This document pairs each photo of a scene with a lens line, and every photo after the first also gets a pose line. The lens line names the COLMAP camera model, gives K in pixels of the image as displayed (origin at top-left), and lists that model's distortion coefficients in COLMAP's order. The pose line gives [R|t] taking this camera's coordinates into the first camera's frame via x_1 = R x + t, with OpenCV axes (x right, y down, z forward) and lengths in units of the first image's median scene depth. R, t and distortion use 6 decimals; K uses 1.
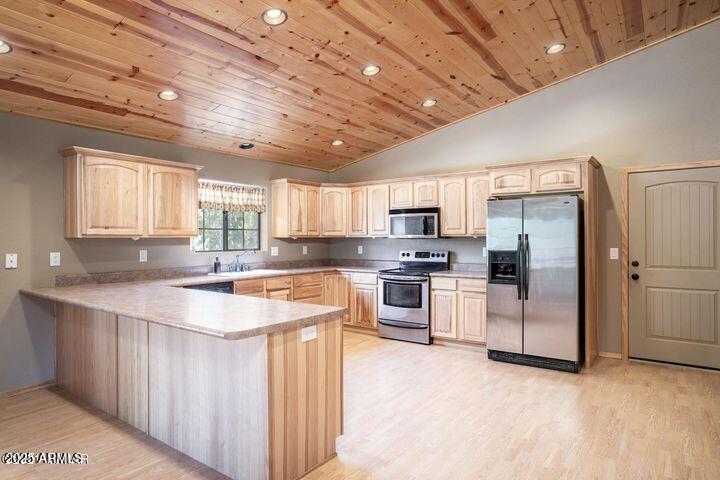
lens RADIAL K [[425.9, 0, 355.4], [0, 425.9, 236.2], [0, 0, 1]] dist [-0.005604, 0.002517]
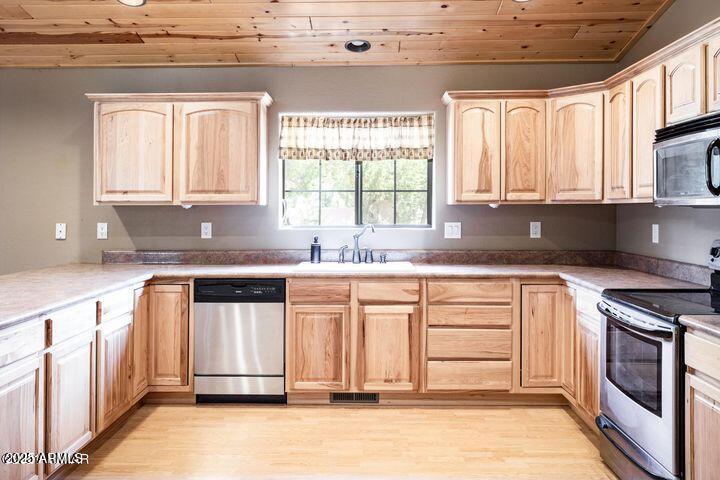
lens RADIAL K [[590.0, 0, 367.3], [0, 590.0, 201.3], [0, 0, 1]] dist [-0.030108, 0.030482]
pose [[0.577713, -0.005205, -0.816223, 0.400879], [0.004225, 0.999985, -0.003387, 0.001164], [0.816229, -0.001492, 0.577727, 0.553590]]
